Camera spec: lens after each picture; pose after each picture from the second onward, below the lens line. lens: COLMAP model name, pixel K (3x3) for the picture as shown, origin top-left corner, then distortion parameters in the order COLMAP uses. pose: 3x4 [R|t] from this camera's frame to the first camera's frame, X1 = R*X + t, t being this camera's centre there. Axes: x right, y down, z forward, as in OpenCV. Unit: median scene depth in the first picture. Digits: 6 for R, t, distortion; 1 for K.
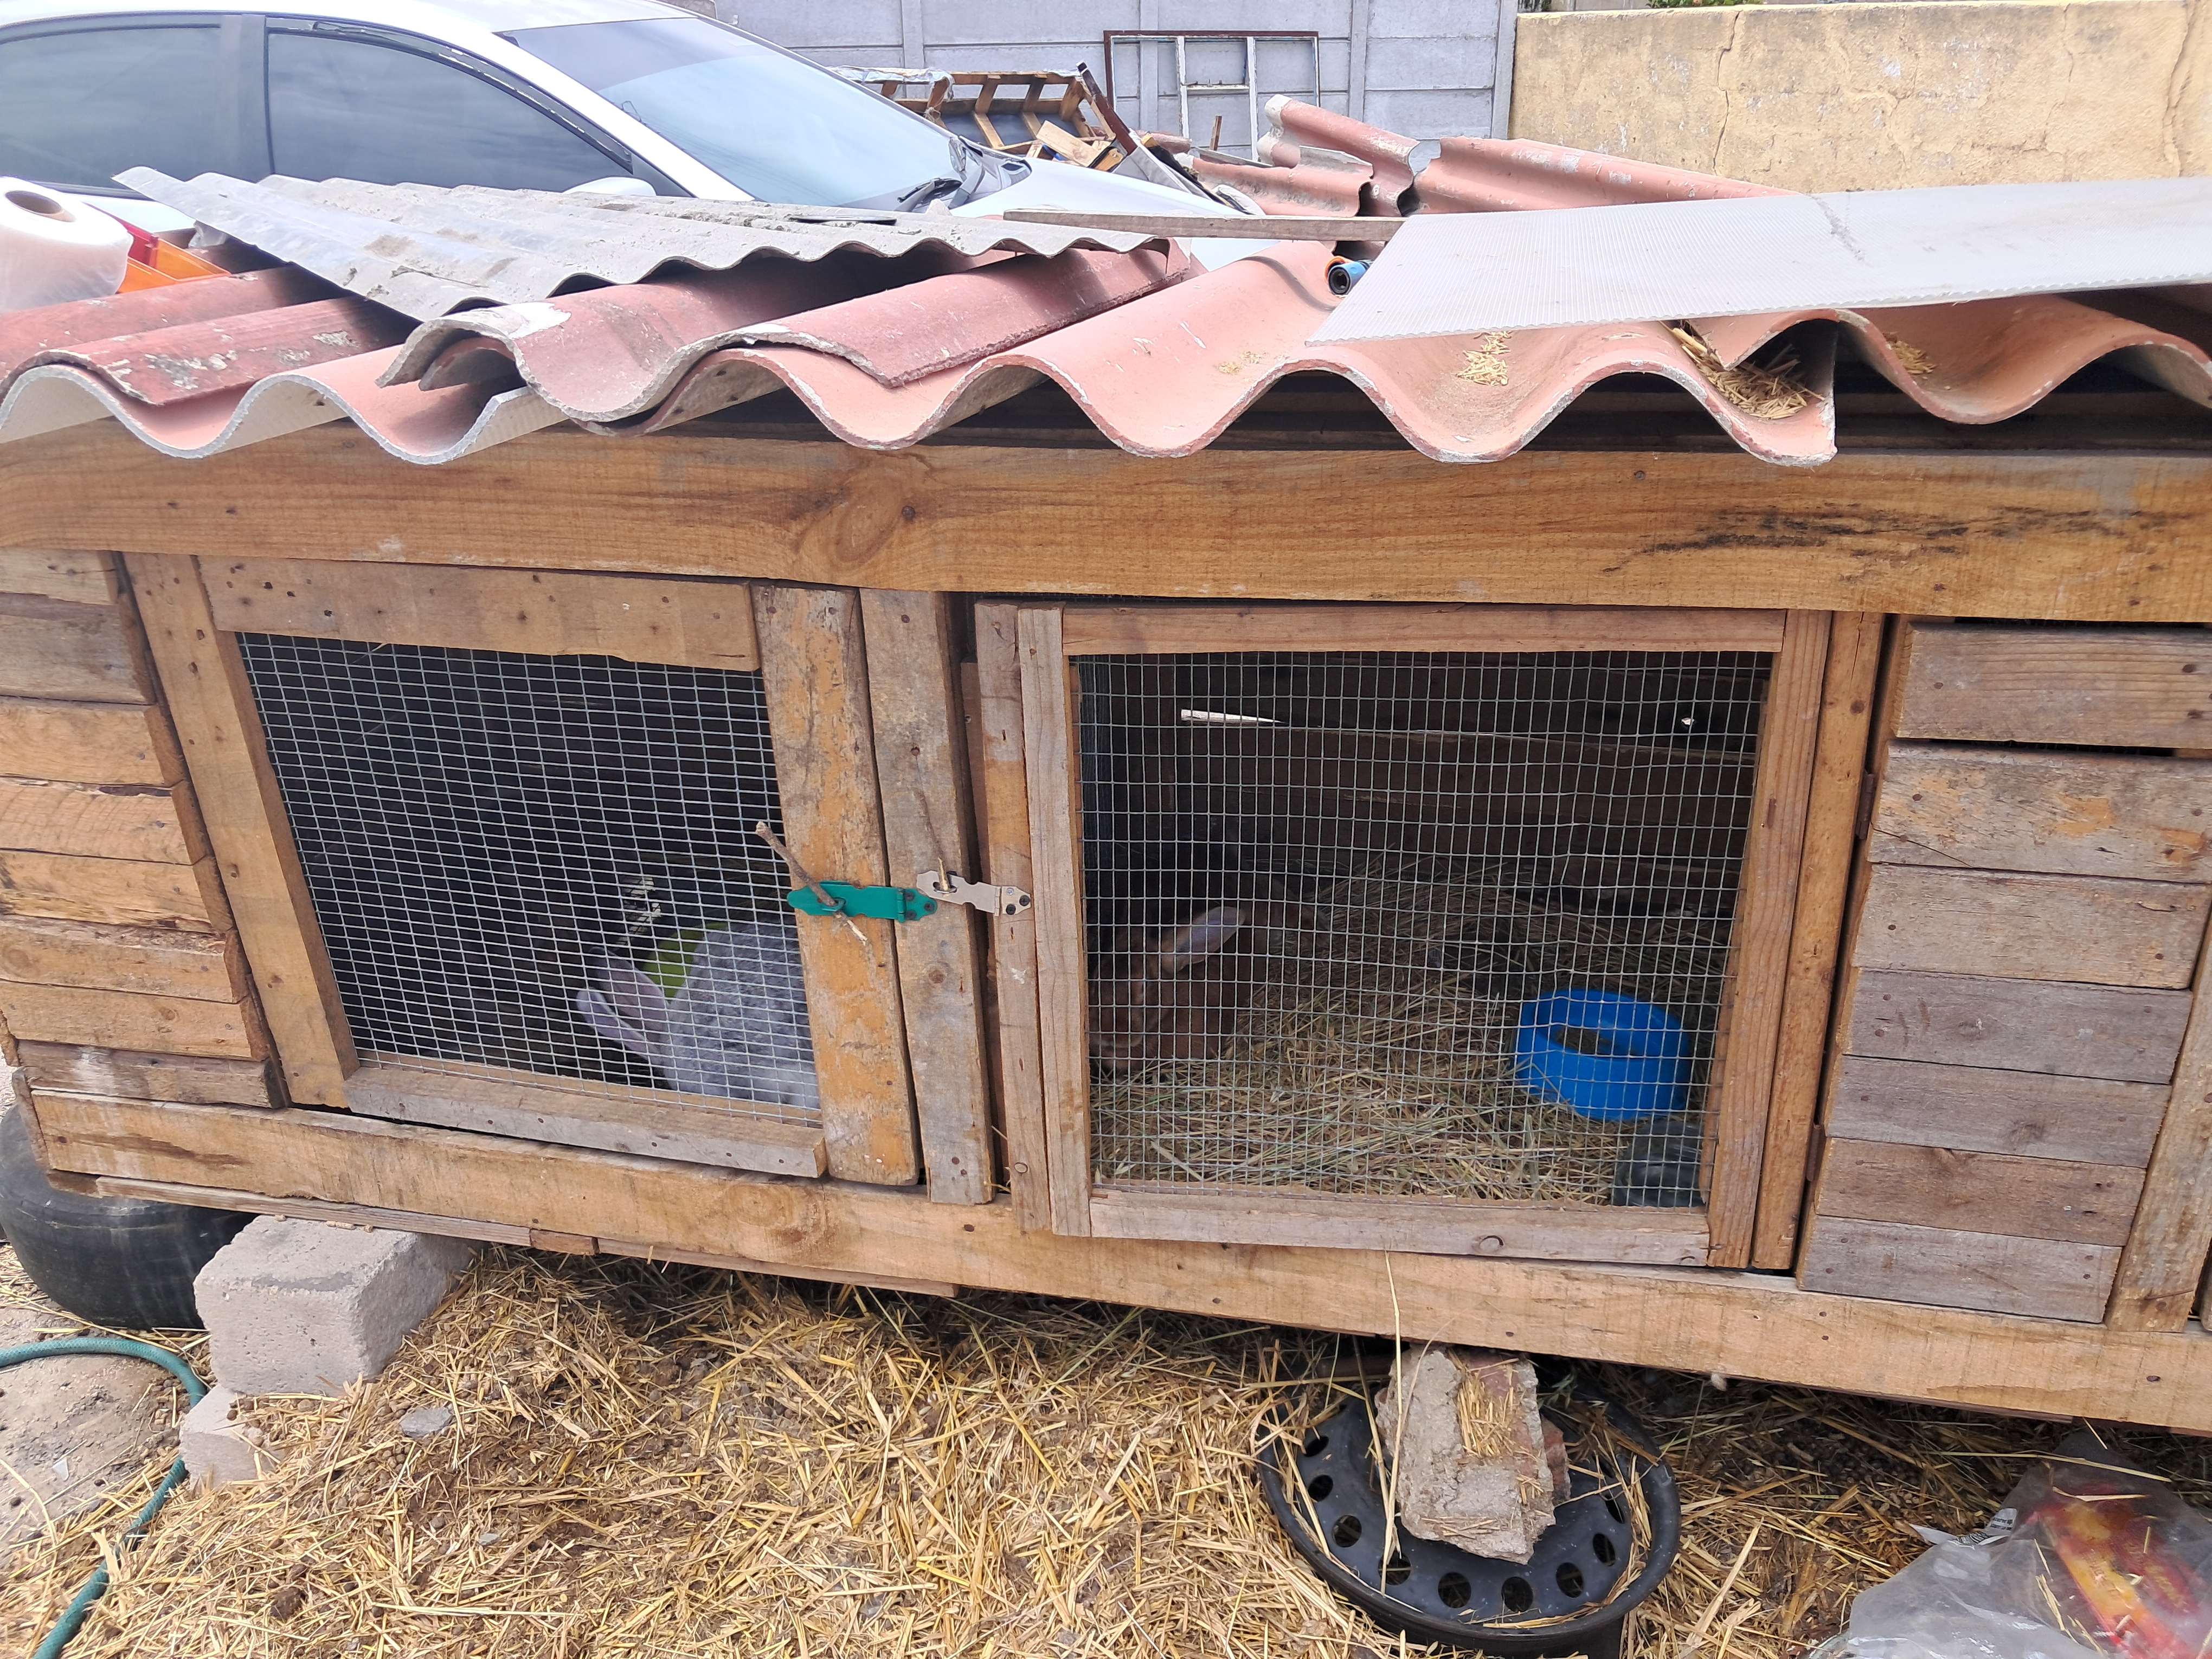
lens RADIAL K [[1724.4, 0, 1095.5], [0, 1724.4, 848.9], [0, 0, 1]] dist [0.034079, -0.042512]
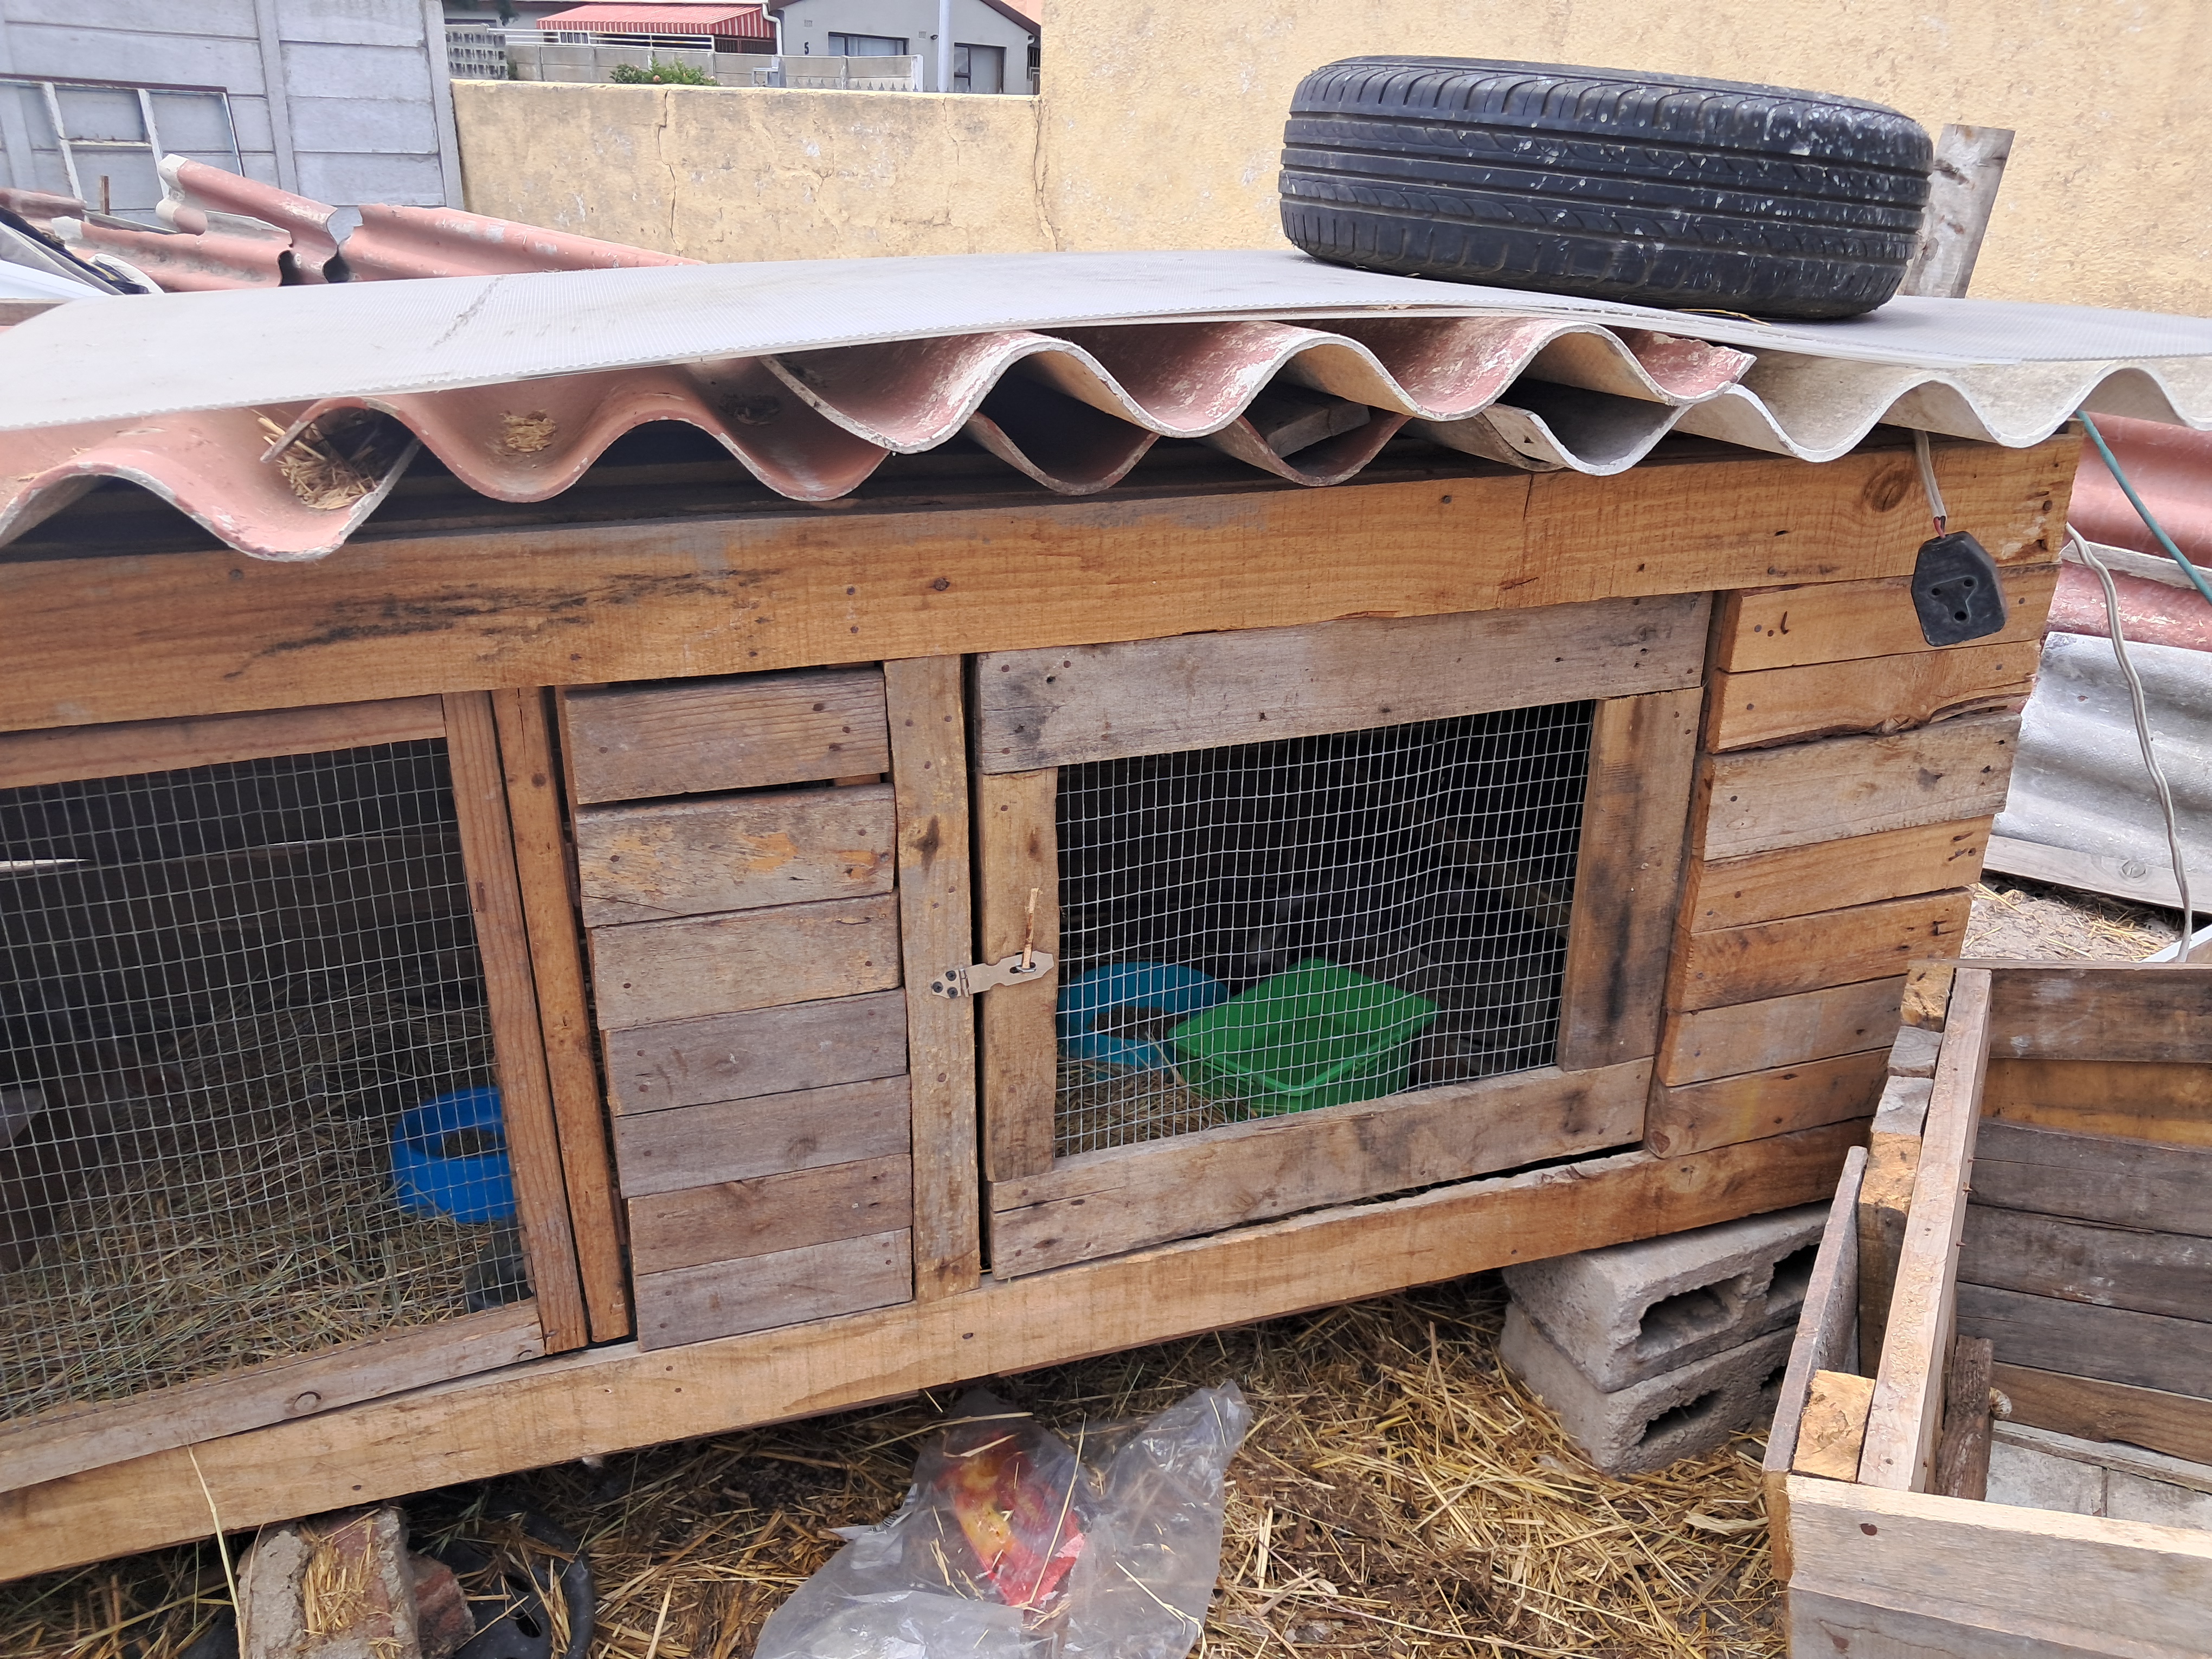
lens RADIAL K [[1741.4, 0, 1116.0], [0, 1741.4, 845.5], [0, 0, 1]] dist [0.031100, -0.044609]
pose [[0.862731, -0.157089, 0.480643, 0.218098], [0.175479, 0.984460, 0.006776, 0.007649], [-0.474239, 0.078497, 0.876890, -0.046646]]
